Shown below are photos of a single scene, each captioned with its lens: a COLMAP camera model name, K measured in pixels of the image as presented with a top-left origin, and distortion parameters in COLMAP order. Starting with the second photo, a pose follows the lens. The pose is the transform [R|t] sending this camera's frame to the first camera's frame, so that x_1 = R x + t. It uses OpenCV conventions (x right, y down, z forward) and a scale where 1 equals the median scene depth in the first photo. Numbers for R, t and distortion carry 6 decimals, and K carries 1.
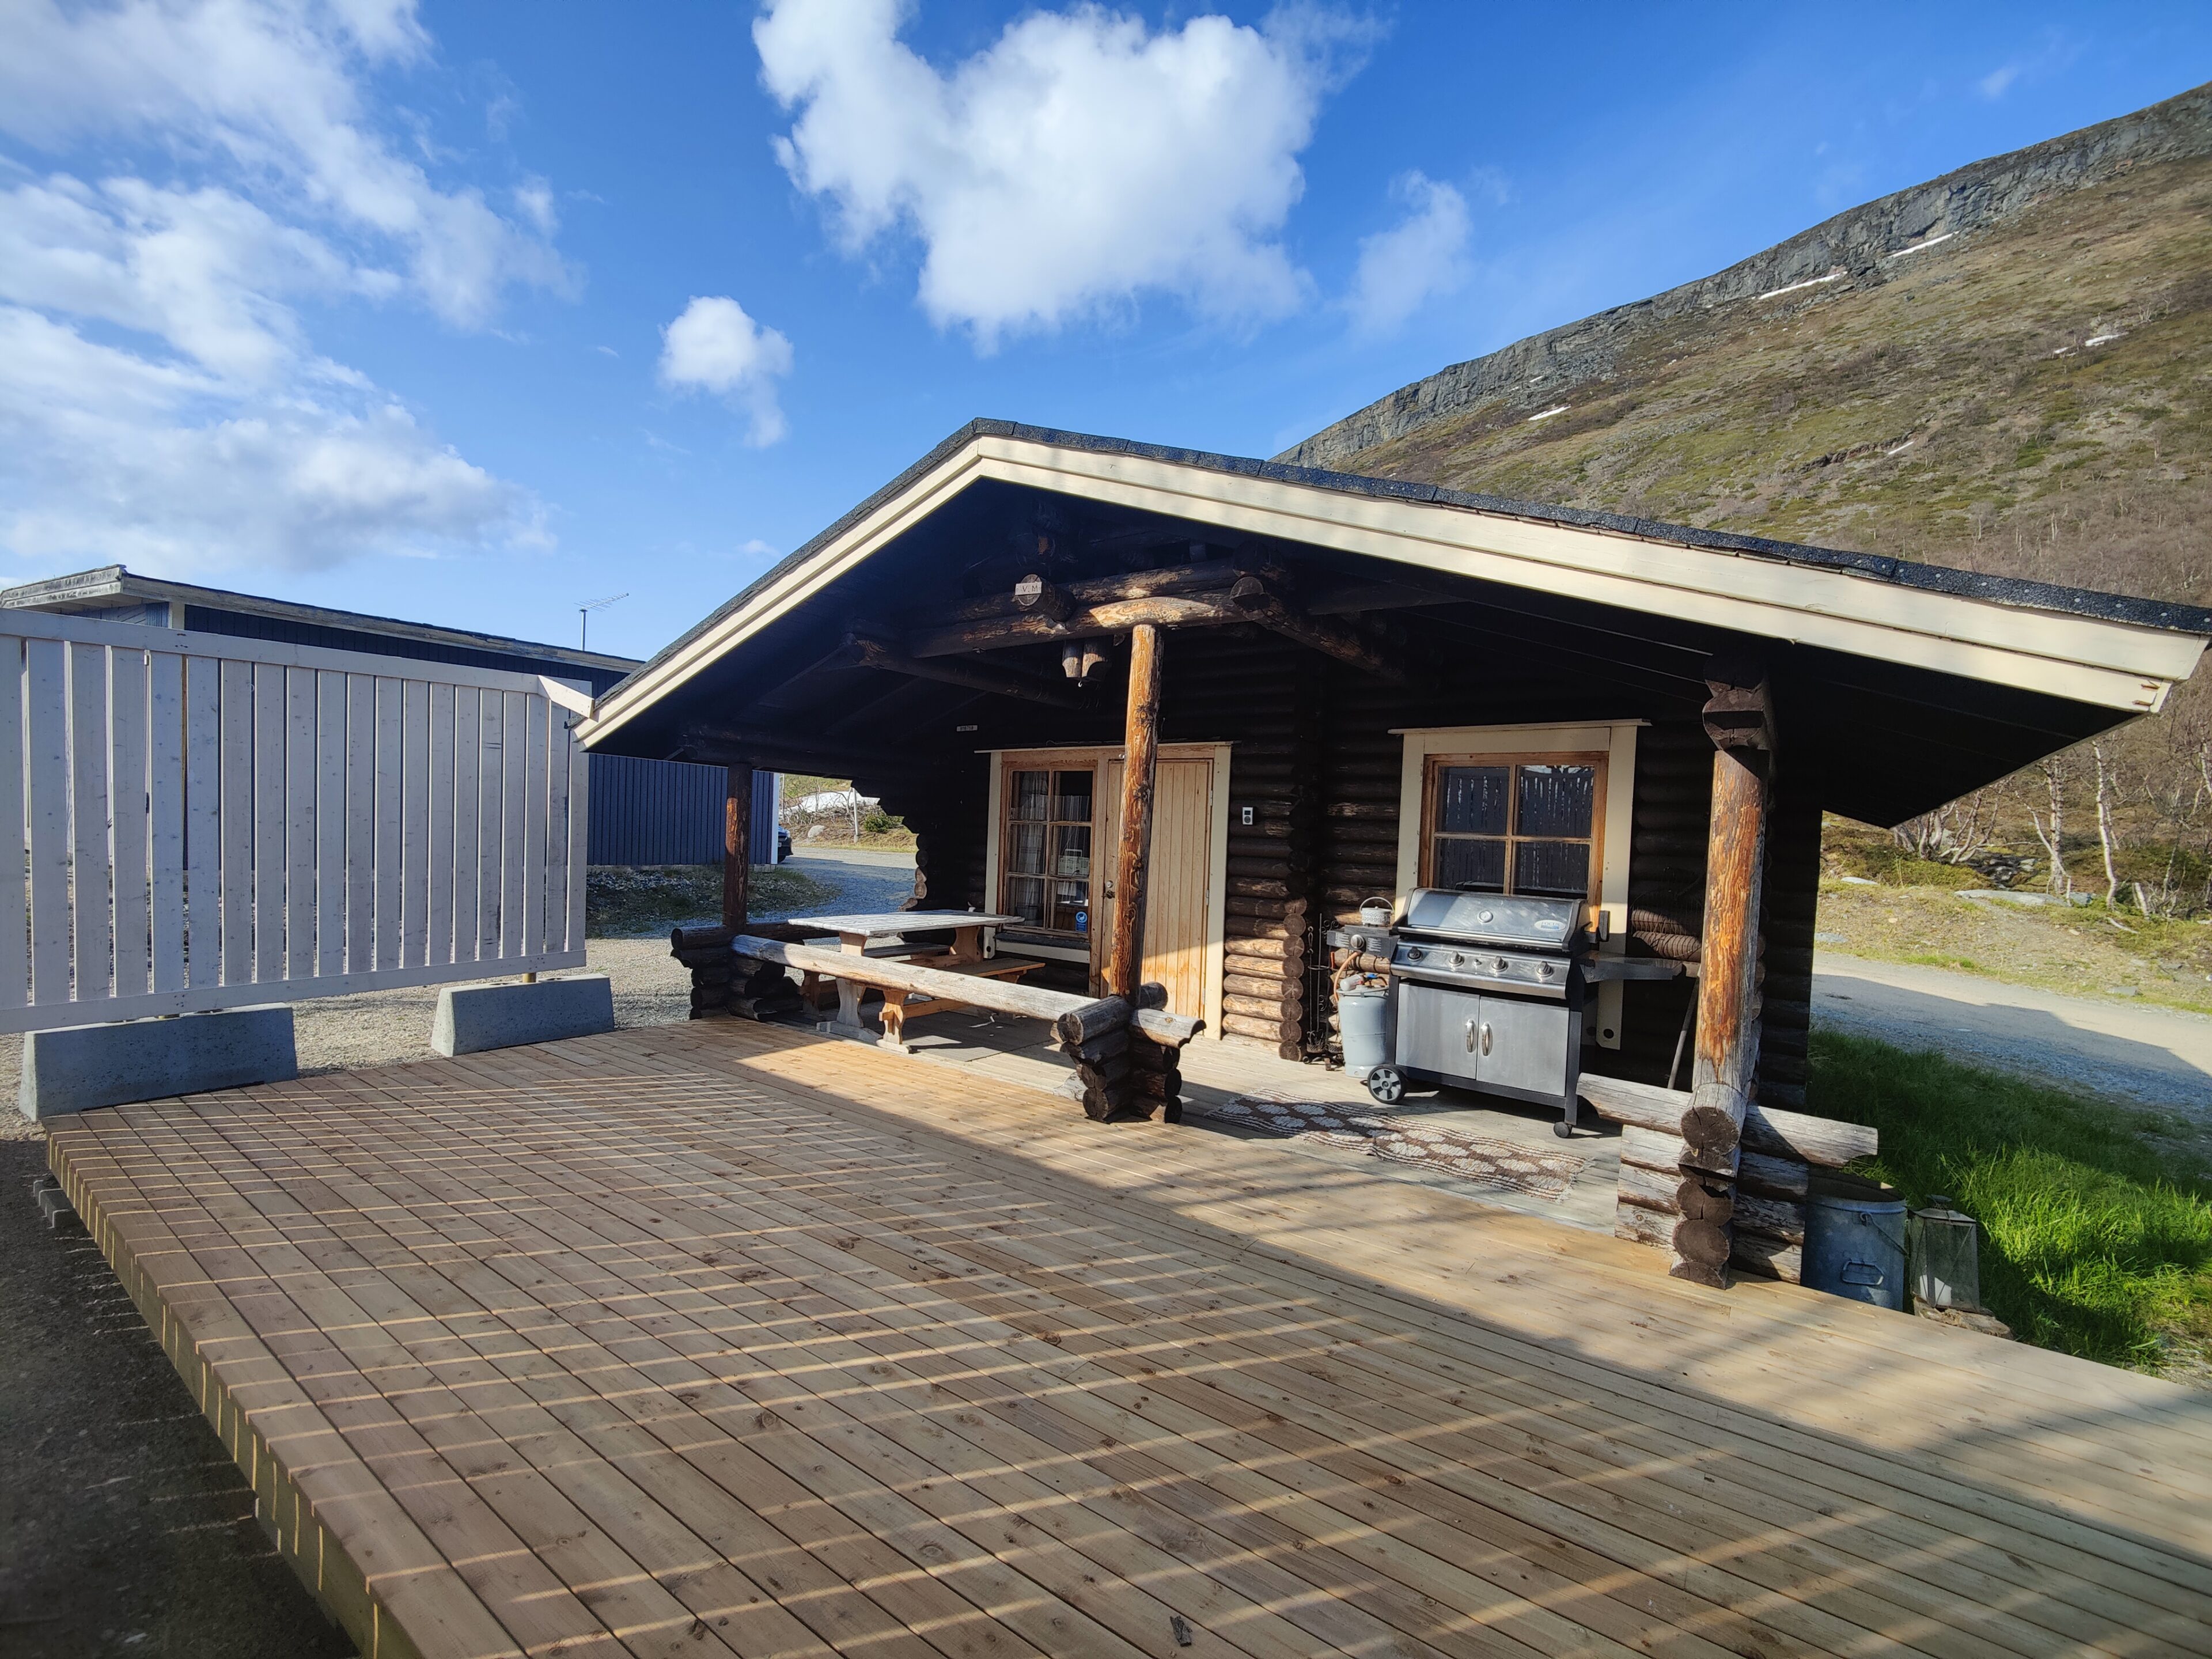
lens RADIAL K [[951.1, 0, 1106.7], [0, 951.1, 850.2], [0, 0, 1]] dist [0.007819, -0.006288]
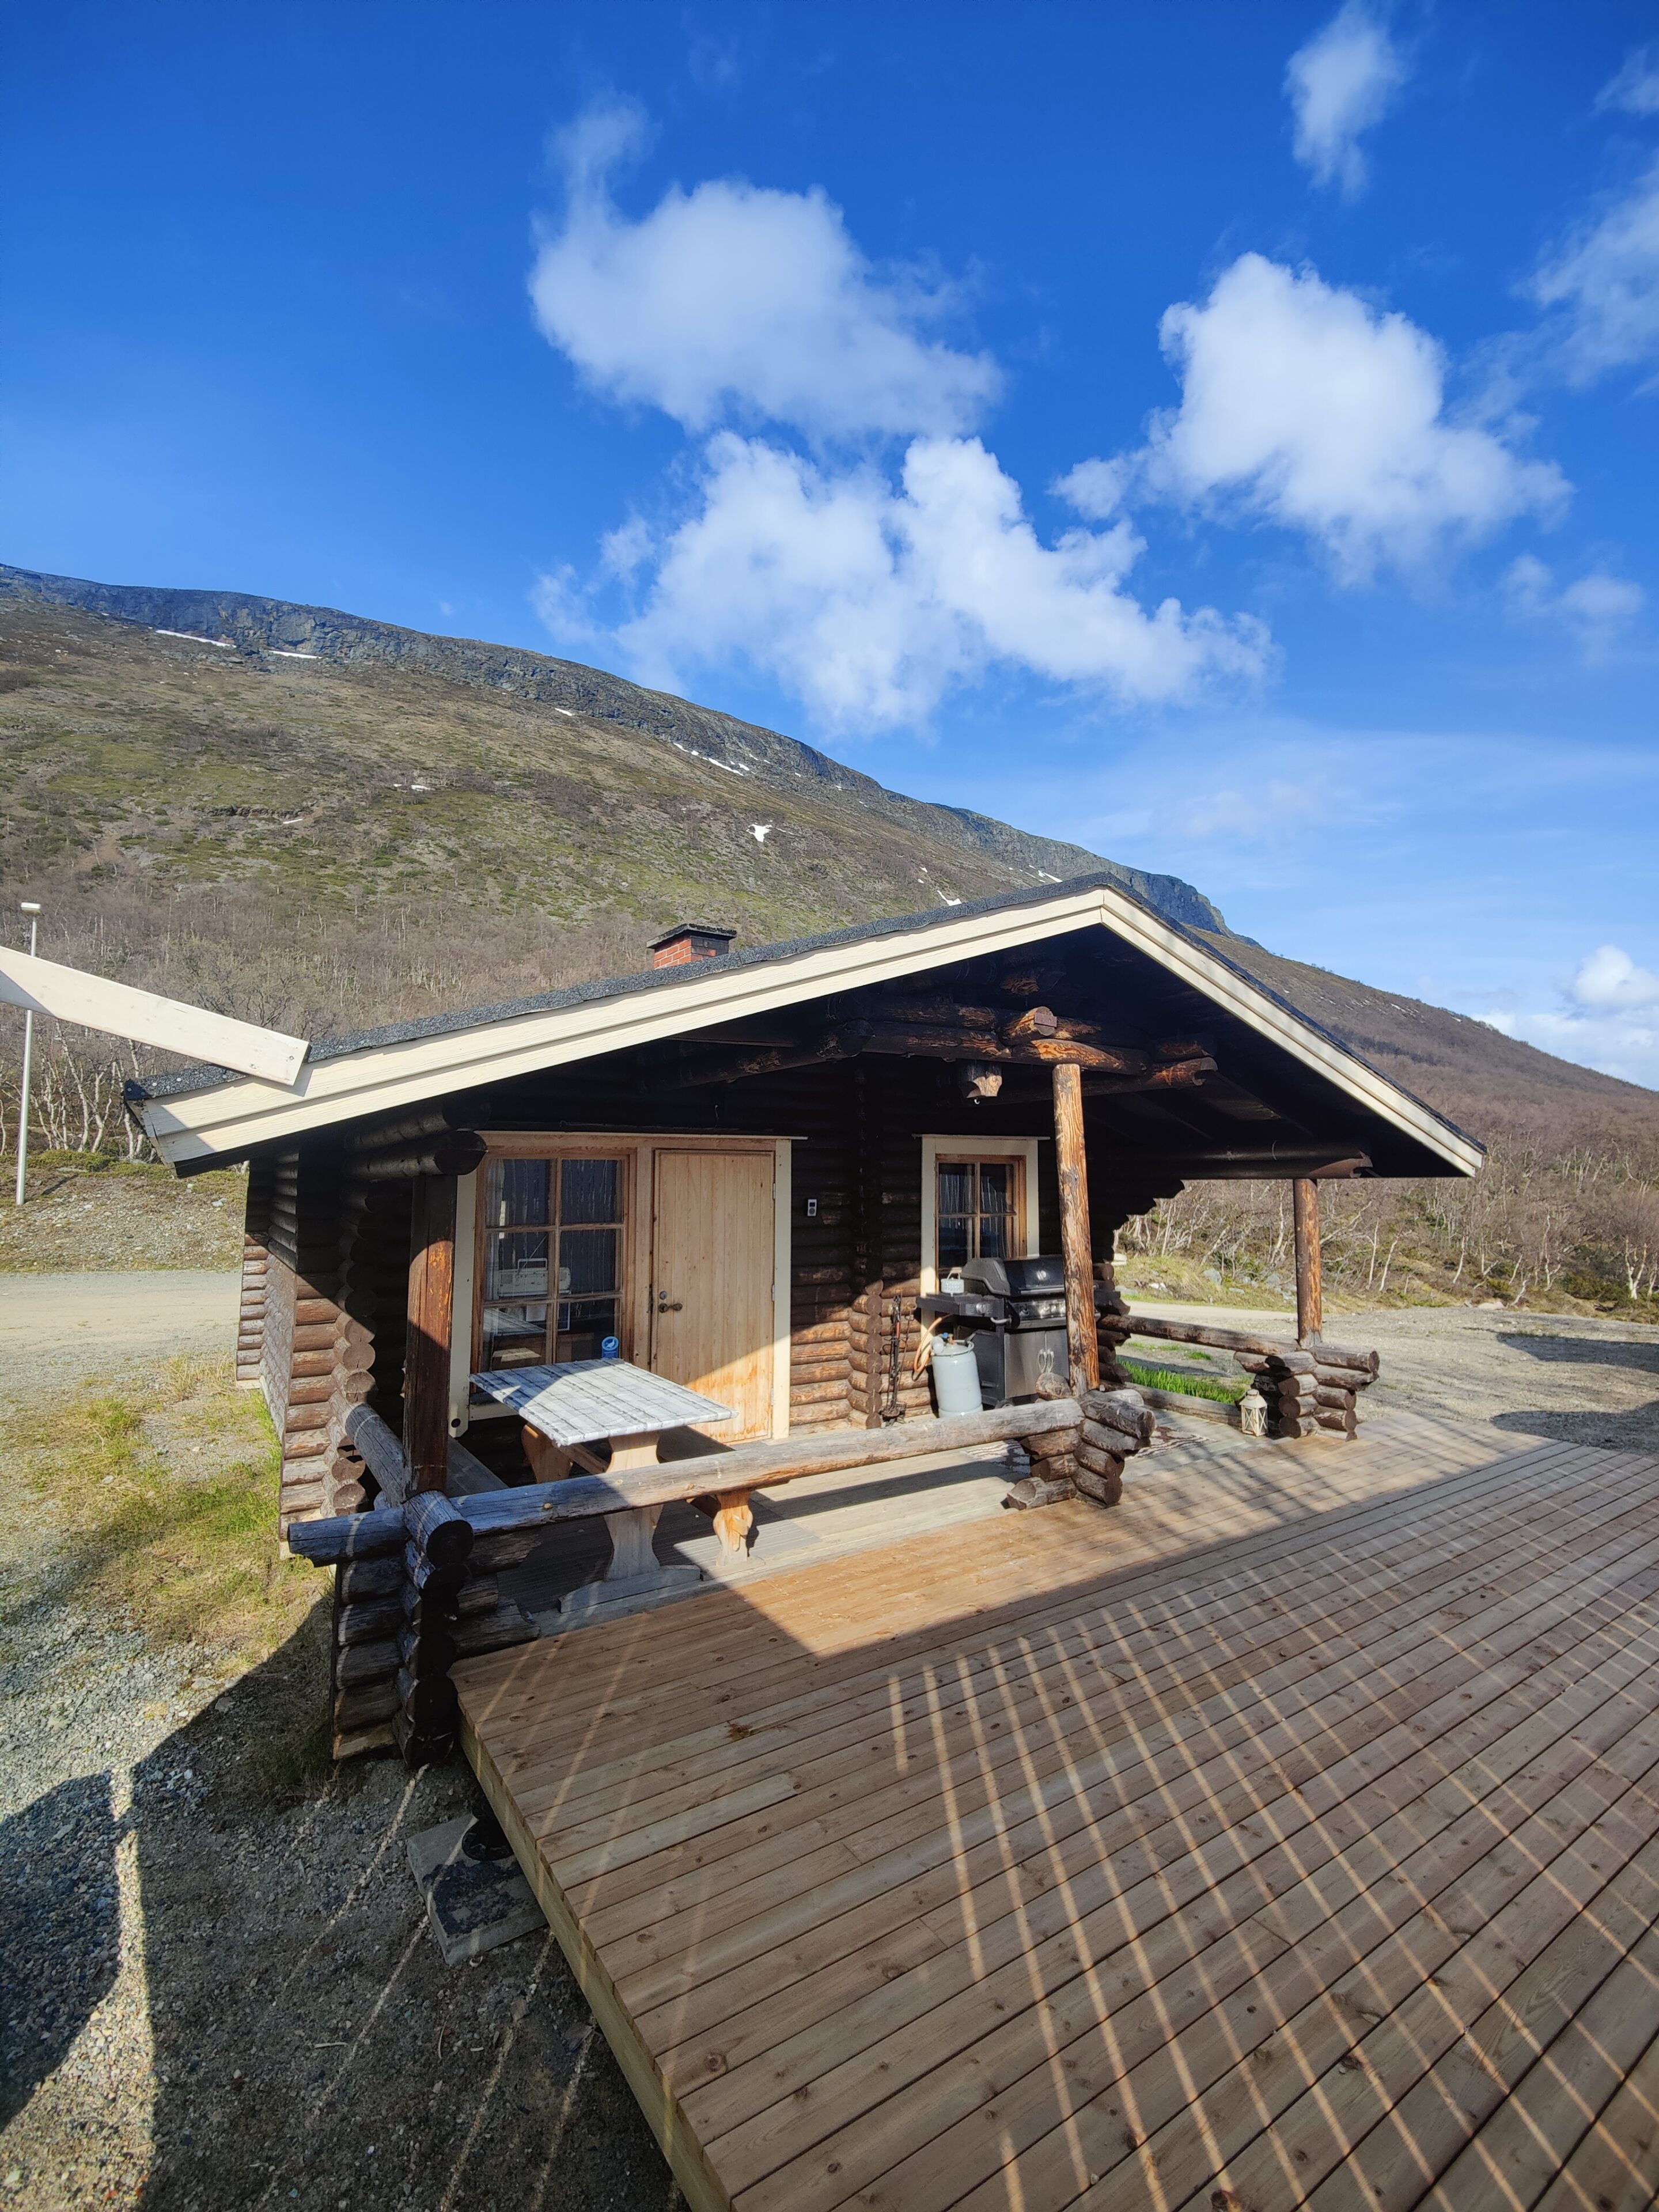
lens RADIAL K [[951.1, 0, 812.0], [0, 951.1, 1101.7], [0, 0, 1]] dist [0.007819, -0.006288]
pose [[0.357696, 0.035368, 0.933168, -0.826635], [0.031712, 0.998246, -0.049990, -0.100182], [-0.933299, 0.047474, 0.355947, 0.623739]]
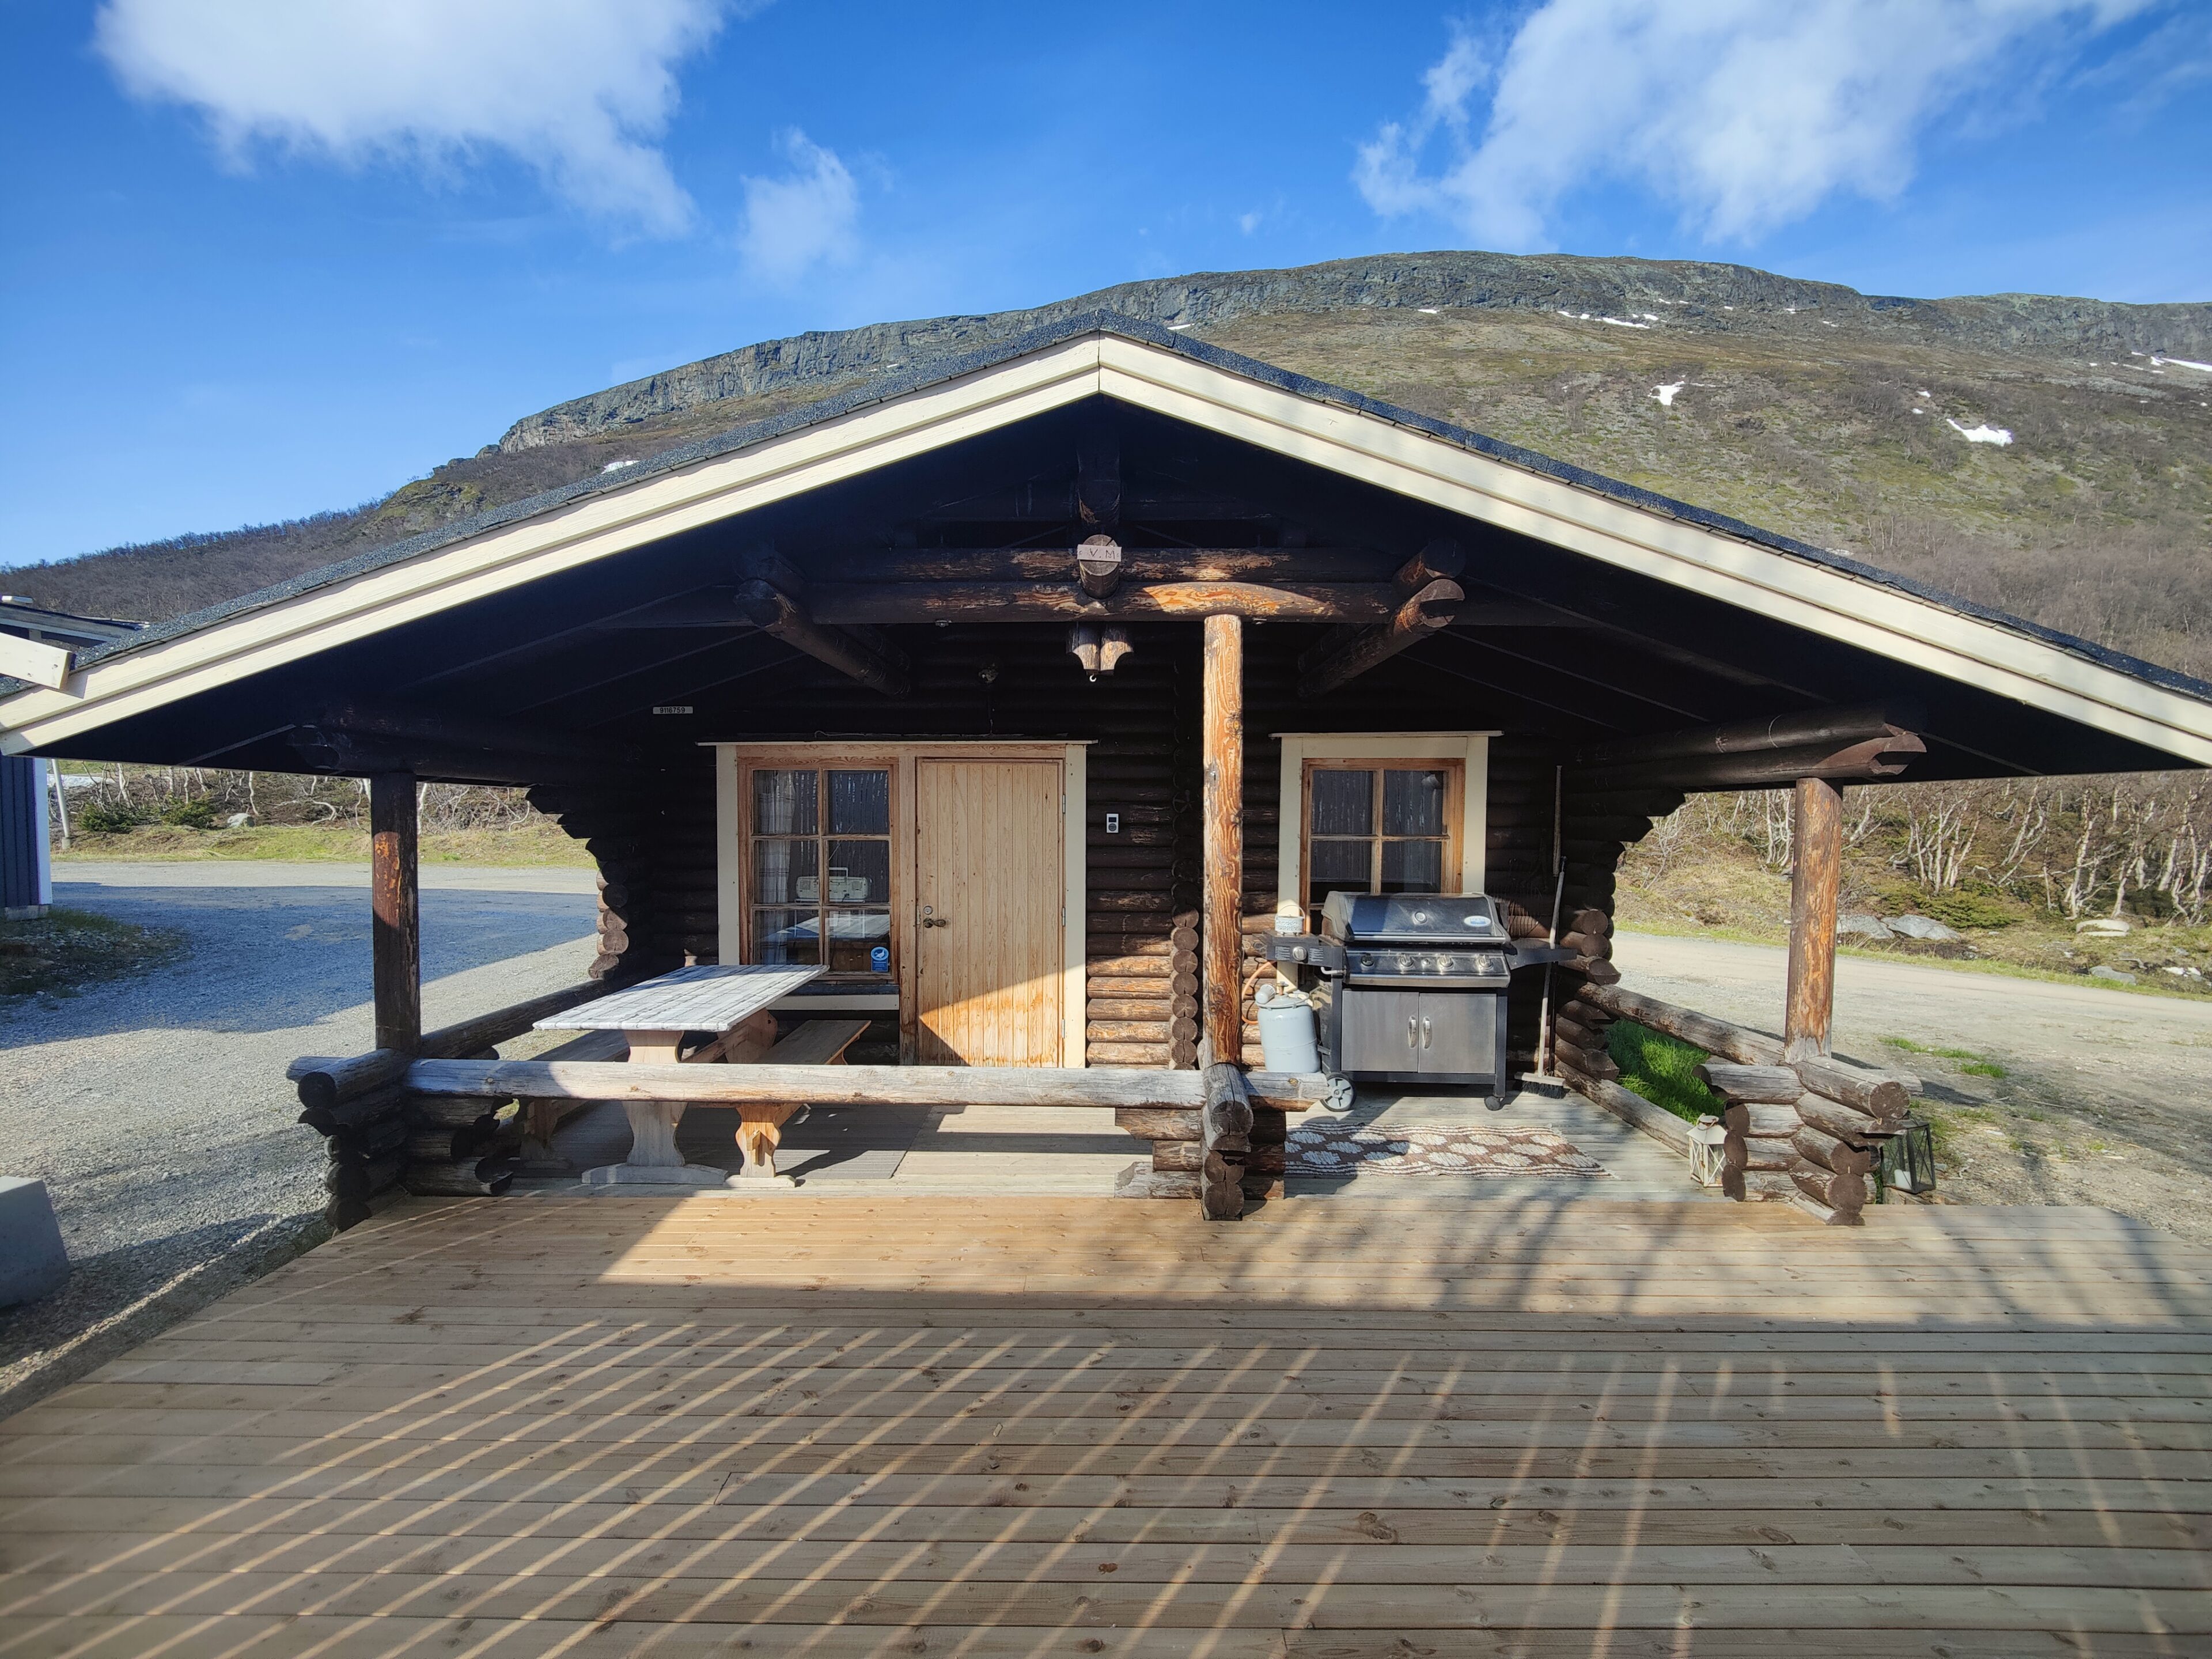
lens RADIAL K [[951.1, 0, 1103.5], [0, 951.1, 849.3], [0, 0, 1]] dist [0.007819, -0.006288]
pose [[0.813921, -0.061238, 0.577739, -0.379832], [0.042124, 0.998032, 0.046443, -0.053572], [-0.579446, -0.013464, 0.814899, 0.270518]]
